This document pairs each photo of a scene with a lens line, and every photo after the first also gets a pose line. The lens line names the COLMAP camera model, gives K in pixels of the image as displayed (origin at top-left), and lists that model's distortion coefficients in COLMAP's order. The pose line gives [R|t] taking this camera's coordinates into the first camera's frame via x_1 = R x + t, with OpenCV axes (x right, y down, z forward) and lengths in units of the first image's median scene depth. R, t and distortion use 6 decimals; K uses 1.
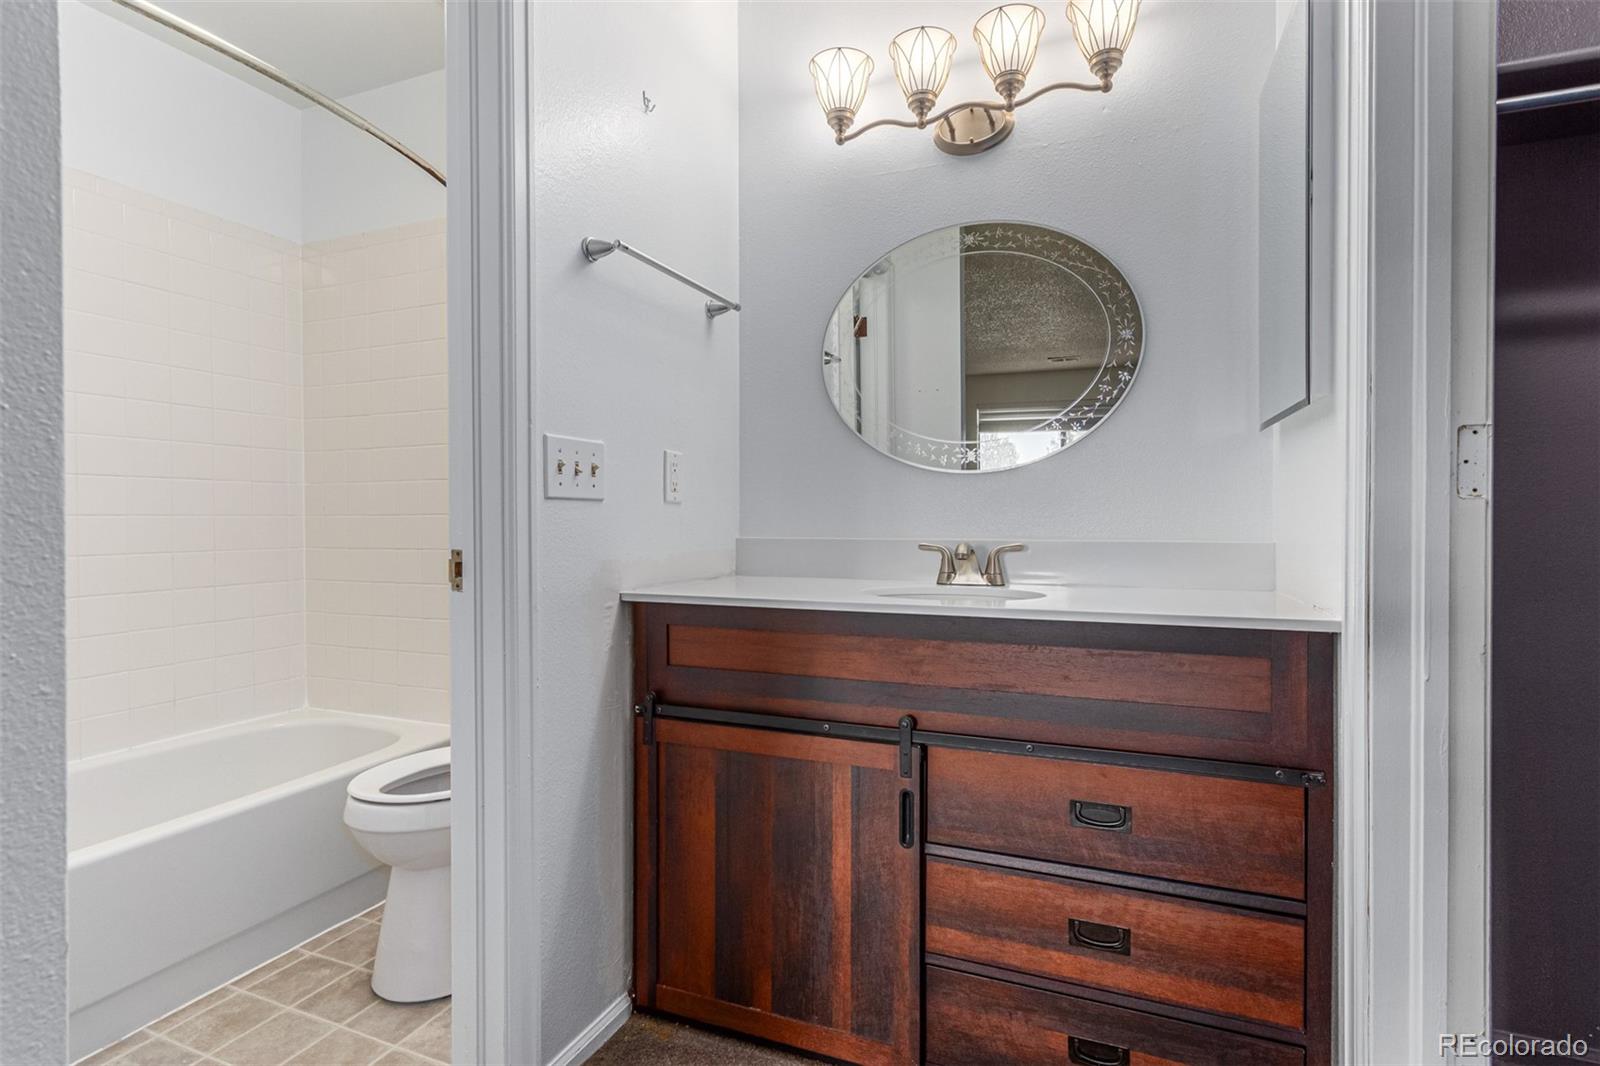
lens RADIAL K [[737.9, 0, 801.8], [0, 737.9, 533.7], [0, 0, 1]] dist [0.003055, -0.000273]
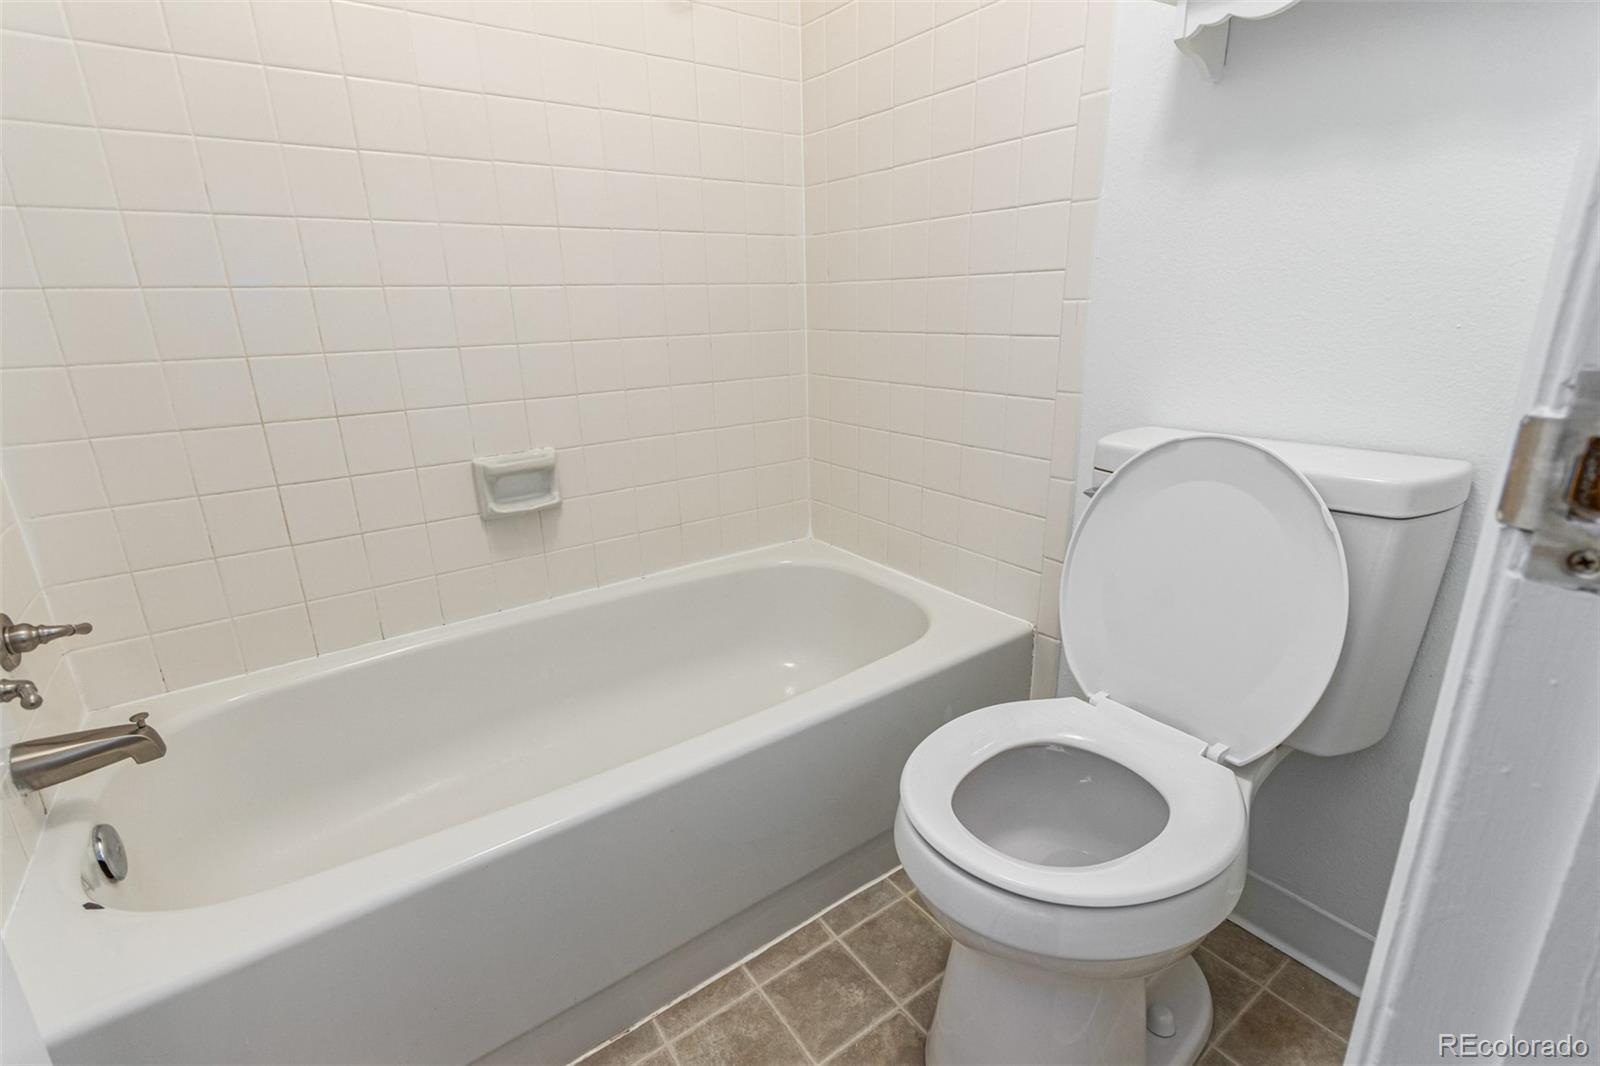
lens RADIAL K [[737.9, 0, 799.8], [0, 737.9, 531.4], [0, 0, 1]] dist [0.003055, -0.000273]
pose [[0.839941, 0.147729, -0.522183, -0.402905], [0.013964, 0.956032, 0.292929, -0.005927], [0.542498, -0.253335, 0.800948, 0.544338]]
